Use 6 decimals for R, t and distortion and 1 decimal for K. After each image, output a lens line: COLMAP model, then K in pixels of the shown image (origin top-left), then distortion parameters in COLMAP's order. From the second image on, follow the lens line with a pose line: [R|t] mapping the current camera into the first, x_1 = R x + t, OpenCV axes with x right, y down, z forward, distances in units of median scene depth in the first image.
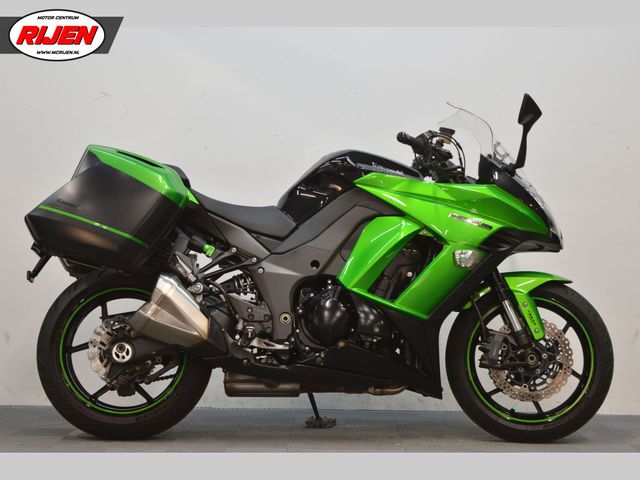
lens RADIAL K [[1441.8, 0, 320.0], [0, 1441.8, 240.0], [0, 0, 1]] dist [0.002945, -0.005824]
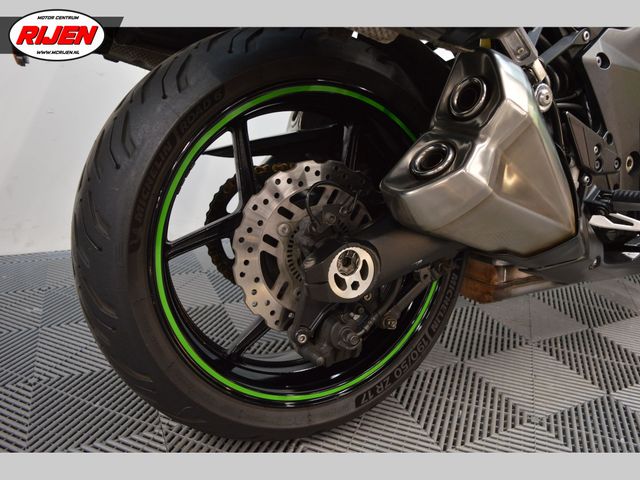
lens RADIAL K [[506.1, 0, 320.0], [0, 506.1, 240.0], [0, 0, 1]] dist [-0.082809, -0.004722]
pose [[0.907846, -0.100017, 0.407201, -0.193522], [-0.046172, 0.941384, 0.334163, 0.027393], [-0.416754, -0.322170, 0.850013, 0.886465]]
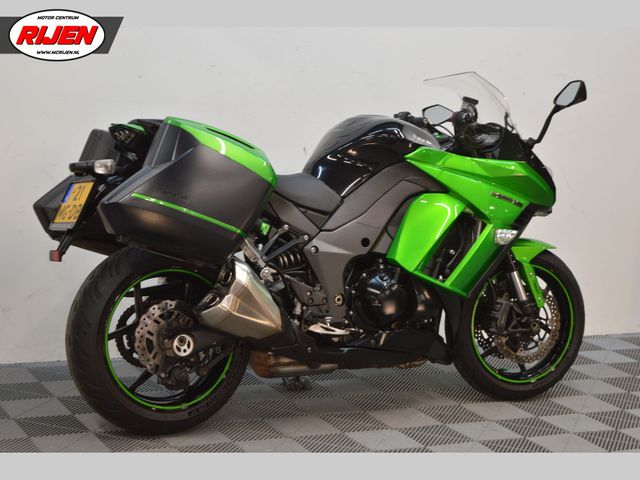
lens RADIAL K [[1329.0, 0, 320.0], [0, 1329.0, 240.0], [0, 0, 1]] dist [-0.025422, -0.008649]
pose [[0.882708, -0.017716, 0.469587, -0.445942], [-0.065248, 0.984989, 0.159810, -0.124122], [-0.465369, -0.171705, 0.868302, 0.245898]]
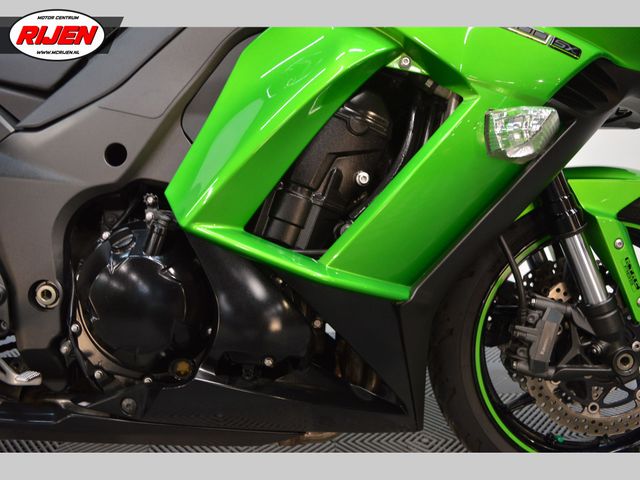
lens RADIAL K [[506.1, 0, 320.0], [0, 506.1, 240.0], [0, 0, 1]] dist [-0.082809, -0.004722]
pose [[0.999522, -0.013790, 0.027663, 0.047144], [0.008473, 0.982923, 0.183820, 0.015504], [-0.029726, -0.183497, 0.982571, 0.864023]]
